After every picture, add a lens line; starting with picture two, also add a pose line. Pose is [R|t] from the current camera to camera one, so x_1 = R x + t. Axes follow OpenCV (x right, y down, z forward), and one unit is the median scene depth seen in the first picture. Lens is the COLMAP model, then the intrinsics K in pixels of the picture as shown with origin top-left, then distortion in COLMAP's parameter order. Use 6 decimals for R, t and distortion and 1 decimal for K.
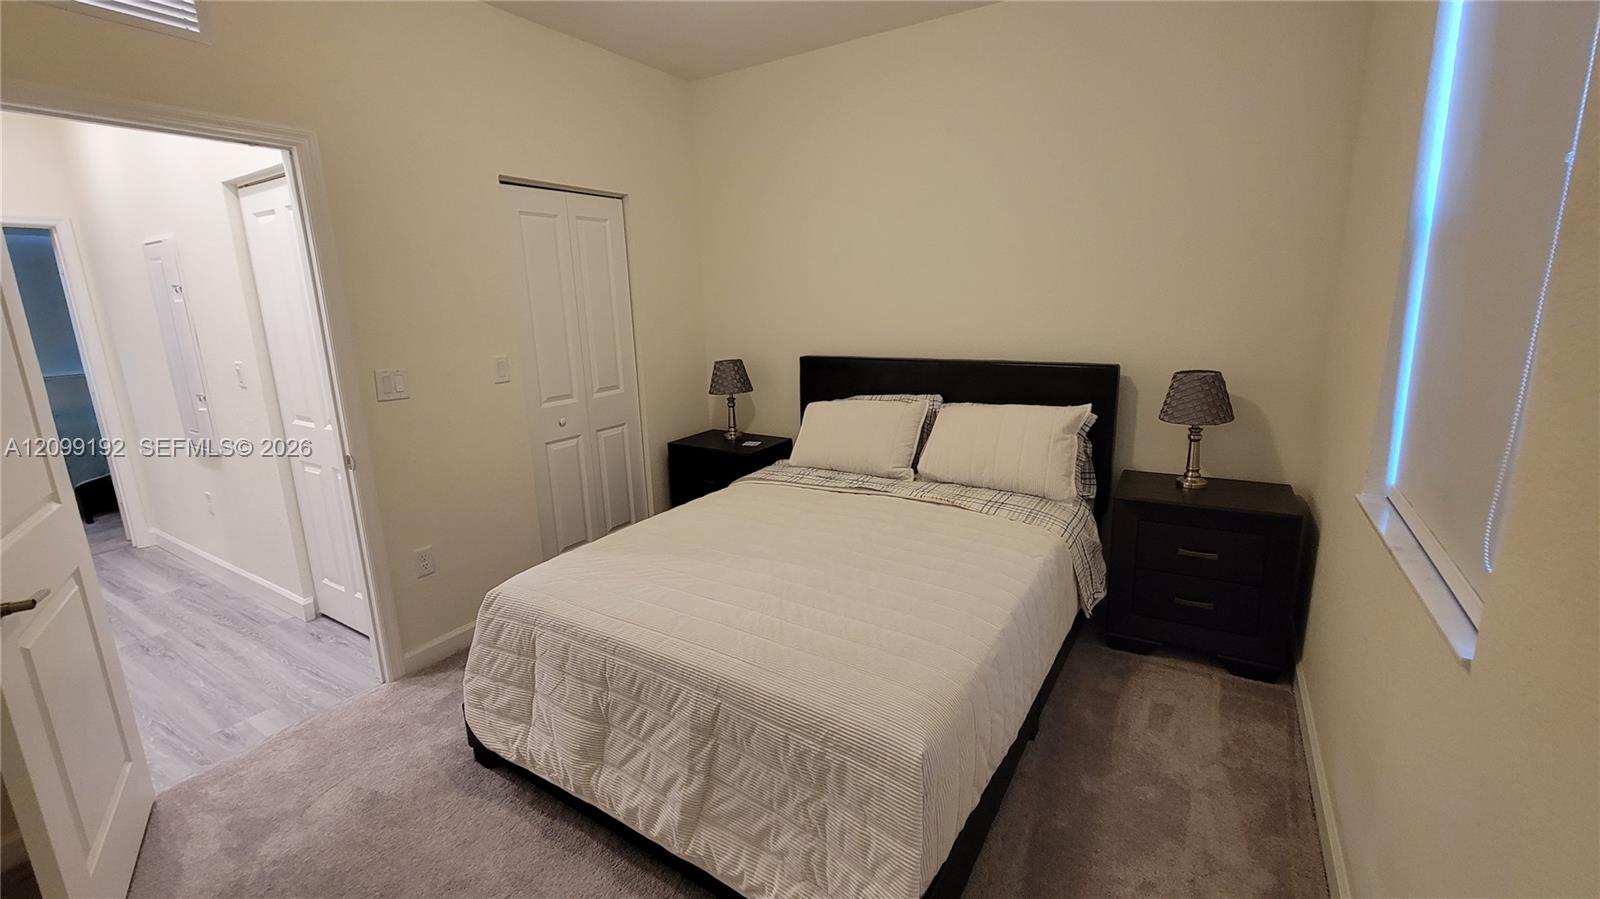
lens RADIAL K [[653.9, 0, 792.4], [0, 653.9, 433.5], [0, 0, 1]] dist [0.000931, 0.000205]
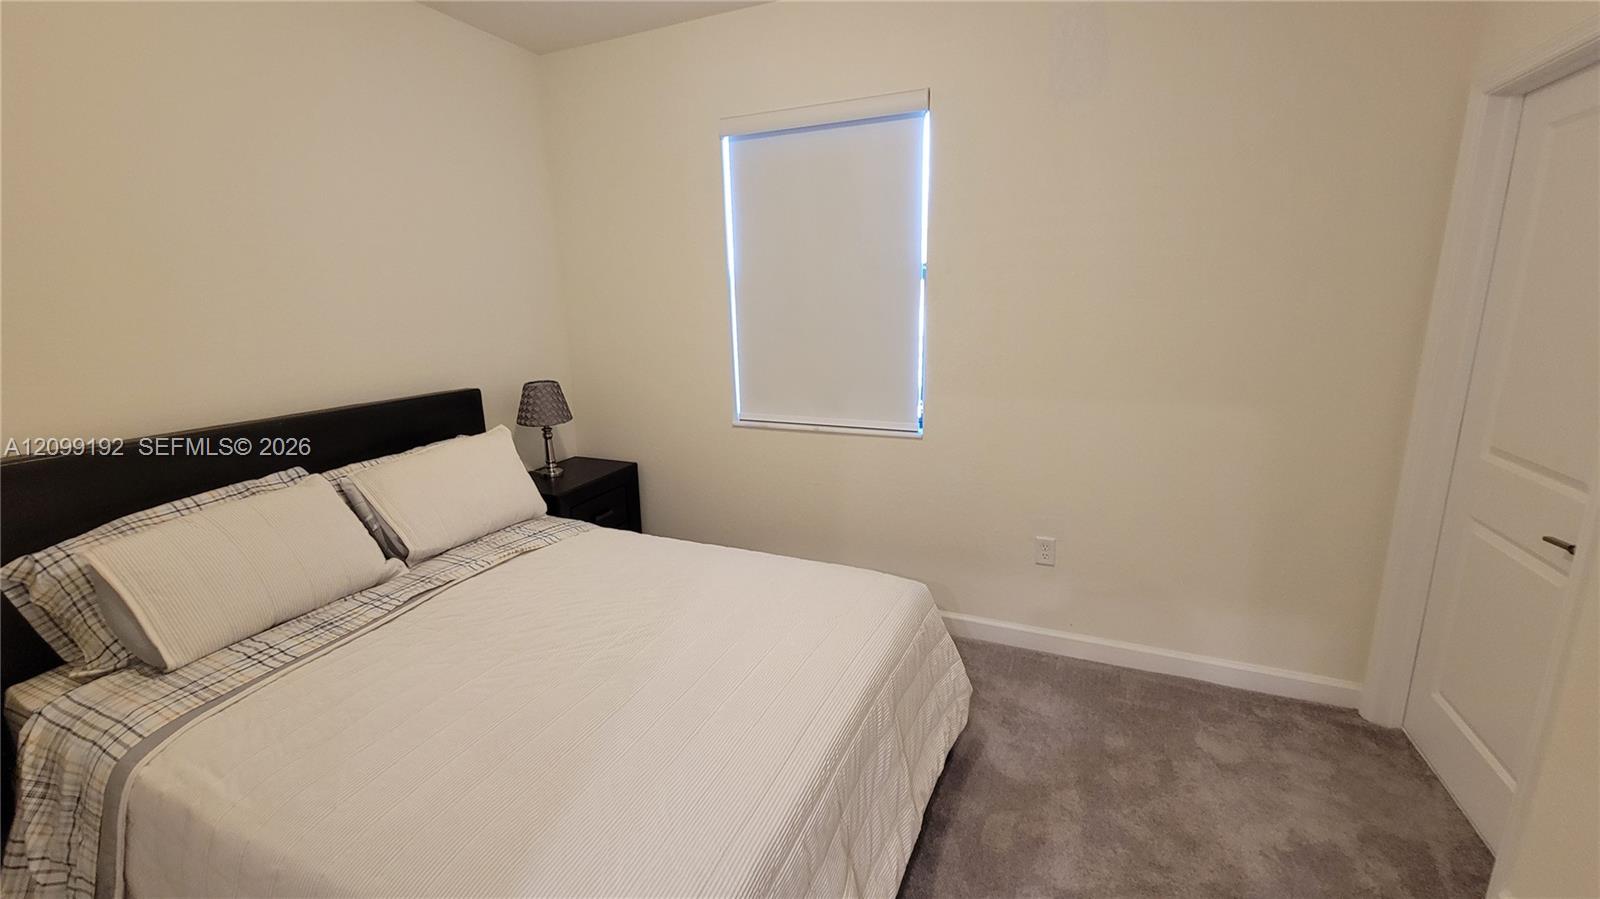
lens RADIAL K [[653.9, 0, 792.4], [0, 653.9, 433.5], [0, 0, 1]] dist [0.000931, 0.000205]
pose [[-0.148804, -0.170232, 0.974104, -0.645585], [0.225911, 0.953168, 0.201084, -0.141564], [-0.962716, 0.249982, -0.103378, 0.685247]]
